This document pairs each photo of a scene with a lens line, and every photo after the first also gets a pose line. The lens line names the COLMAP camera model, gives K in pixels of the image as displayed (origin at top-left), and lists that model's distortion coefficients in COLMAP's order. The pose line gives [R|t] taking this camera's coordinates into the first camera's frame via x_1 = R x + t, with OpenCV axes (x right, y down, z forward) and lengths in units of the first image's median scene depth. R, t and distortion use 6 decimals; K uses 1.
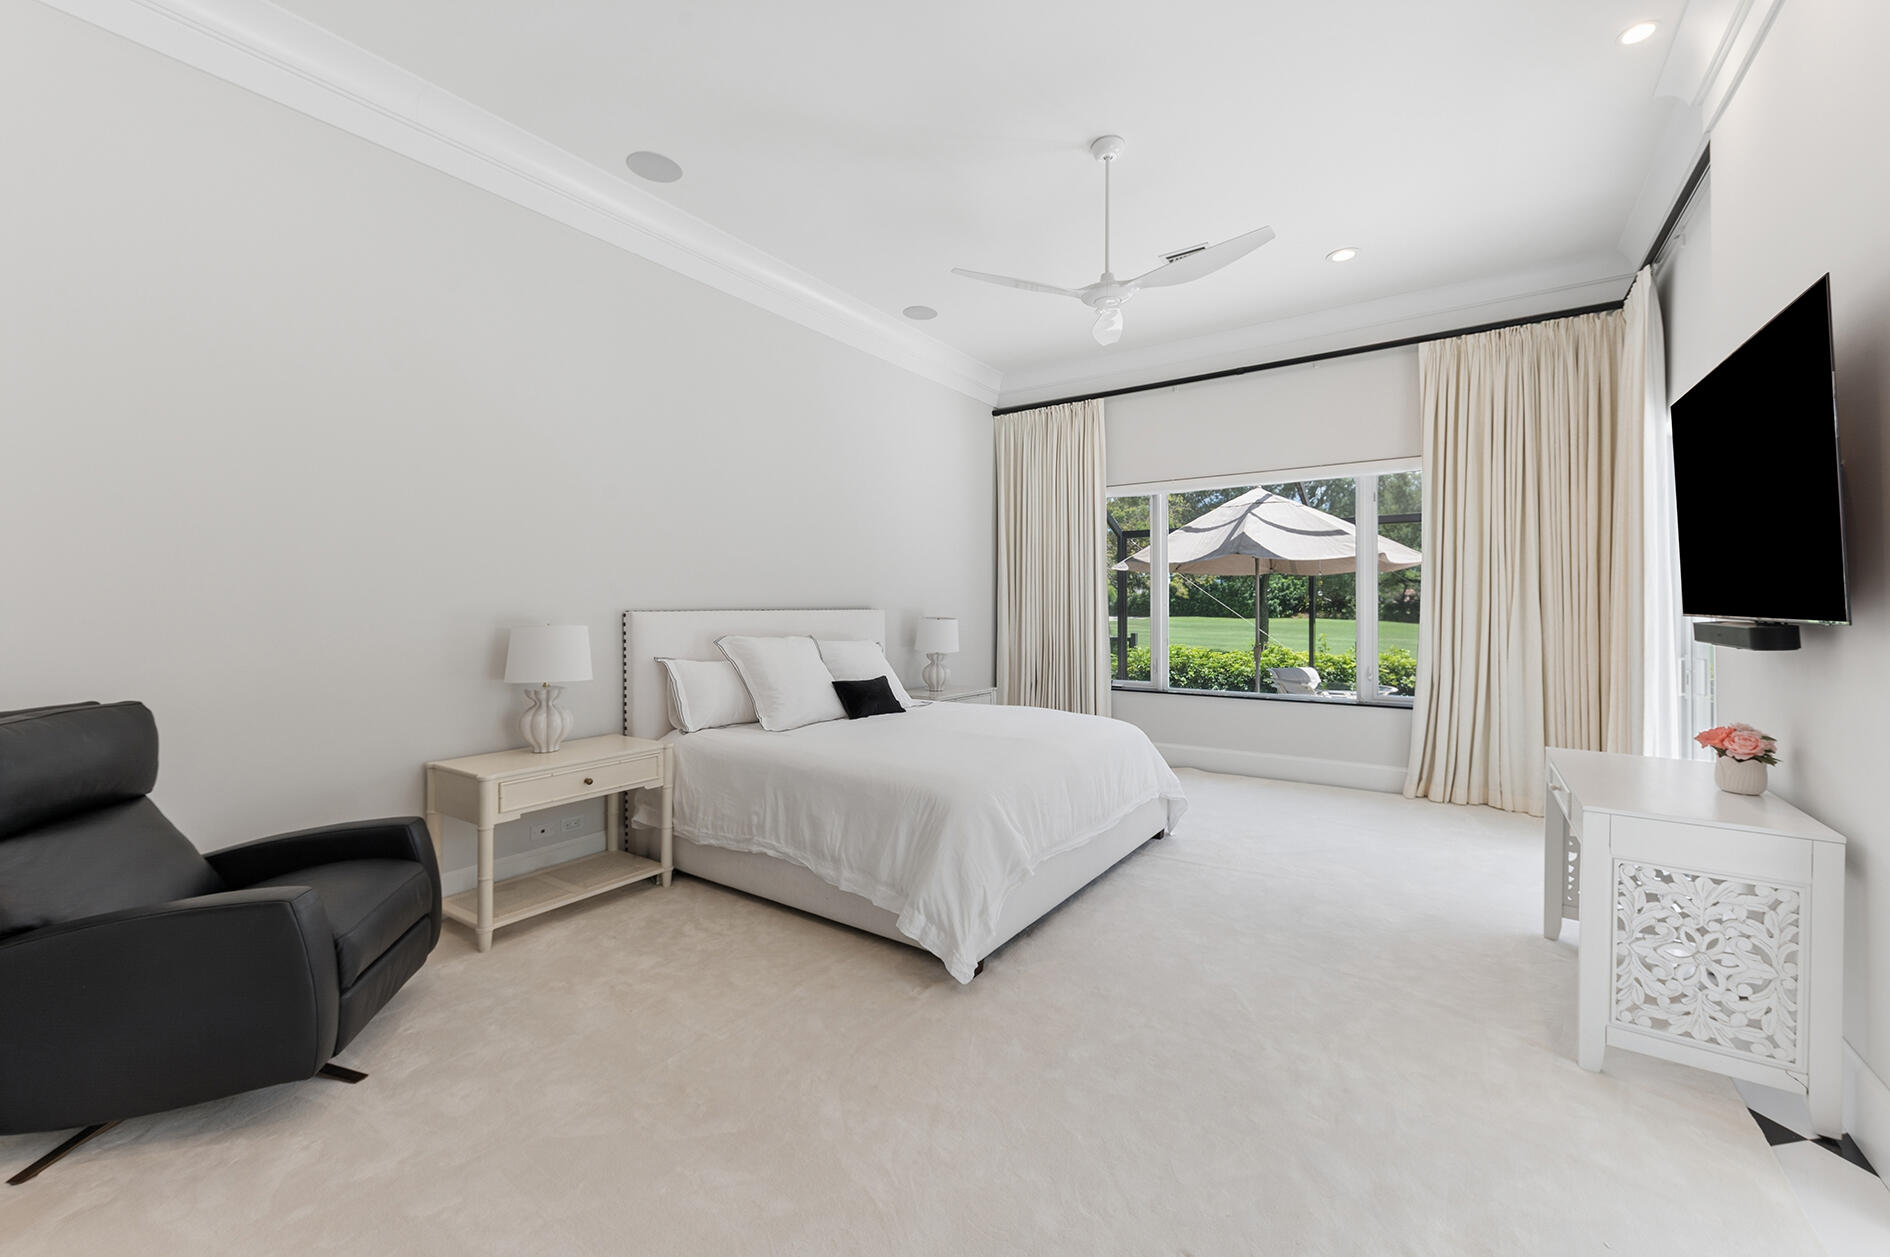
lens RADIAL K [[748.0, 0, 952.0], [0, 748.0, 622.4], [0, 0, 1]] dist [0.013804, -0.000106]
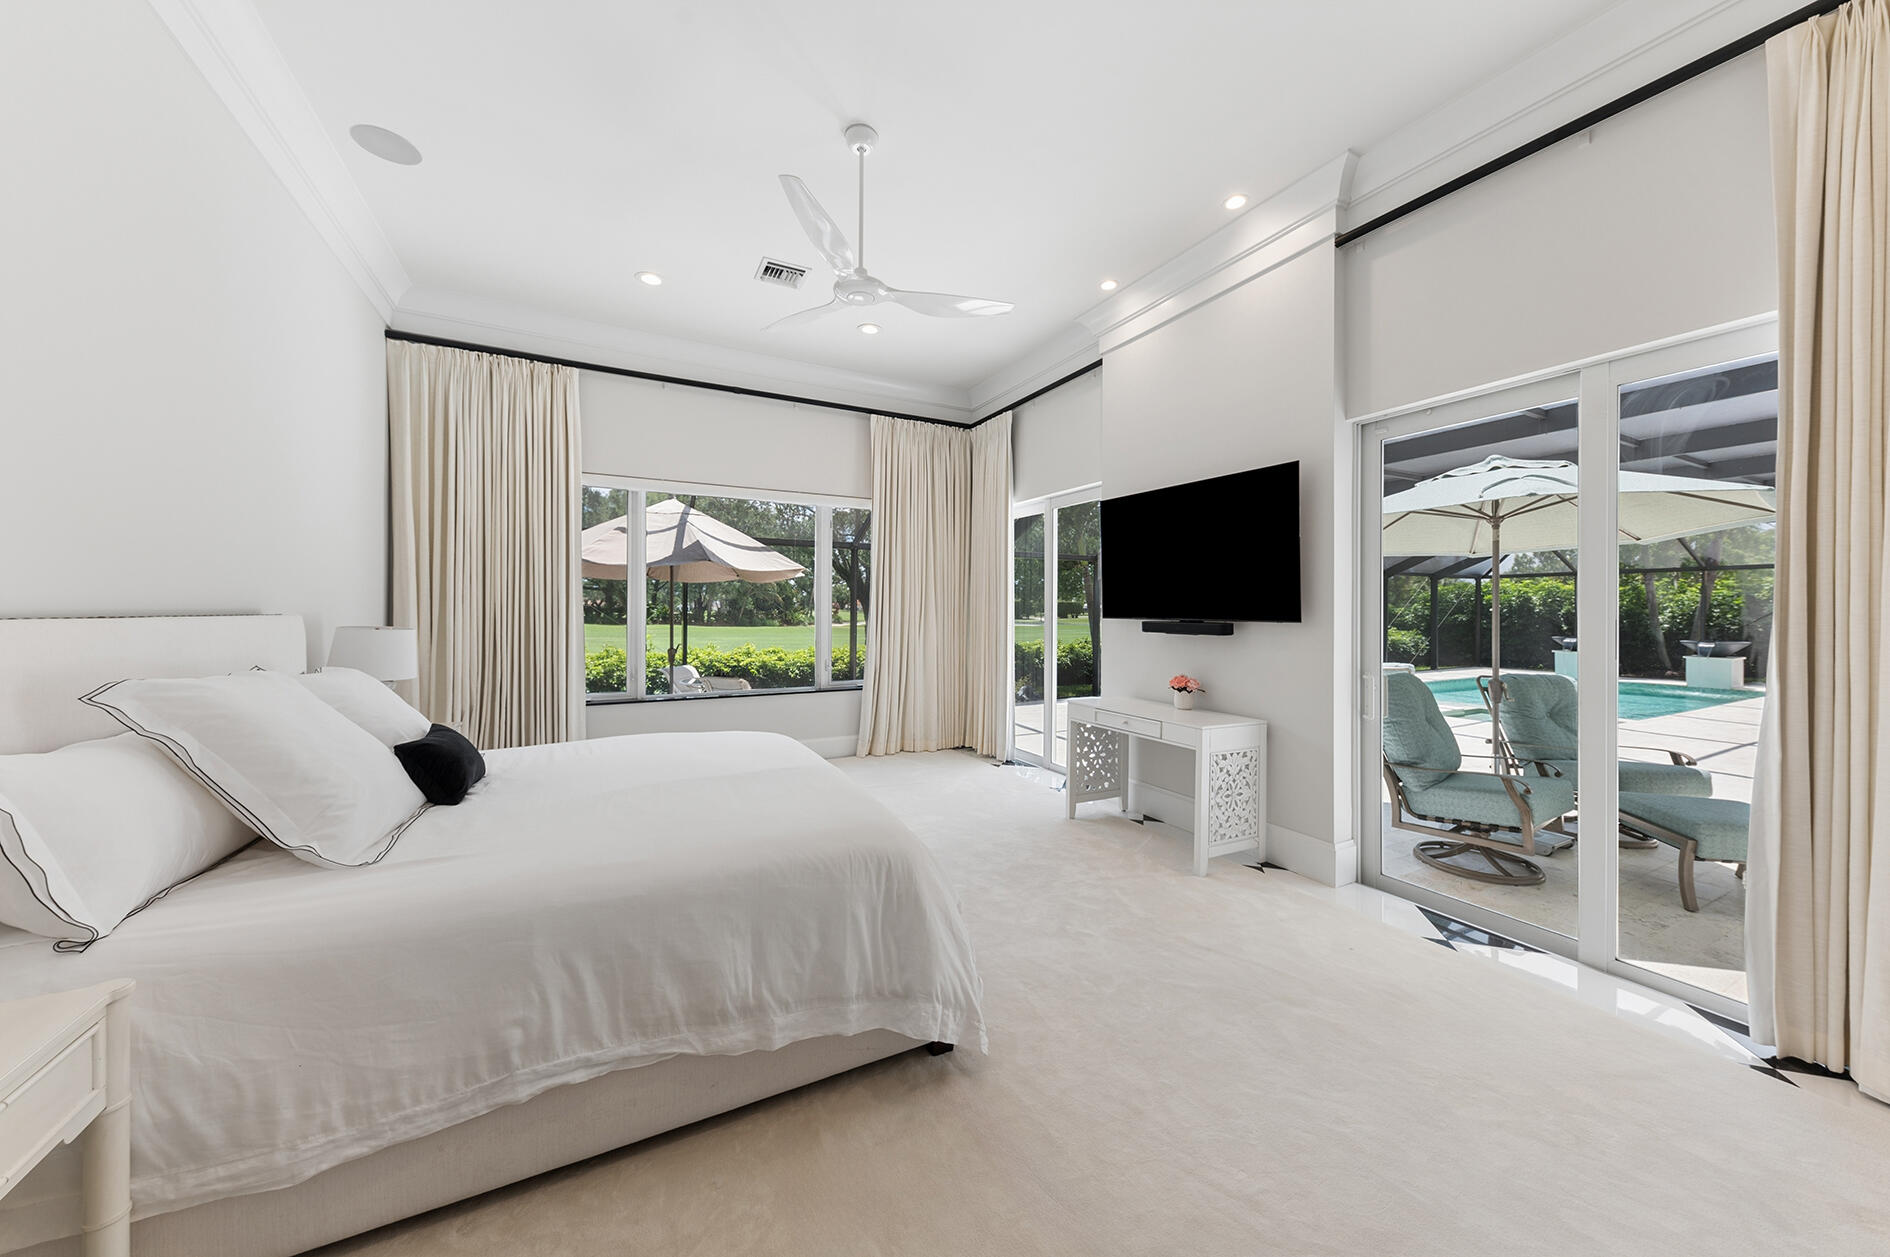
lens RADIAL K [[647.5, 0, 944.9], [0, 647.5, 619.9], [0, 0, 1]] dist [0.020486, -0.006184]
pose [[0.473080, -0.009365, 0.880970, -0.510163], [0.014255, 0.999894, 0.002974, -0.012545], [-0.880904, 0.011151, 0.473163, 0.534653]]
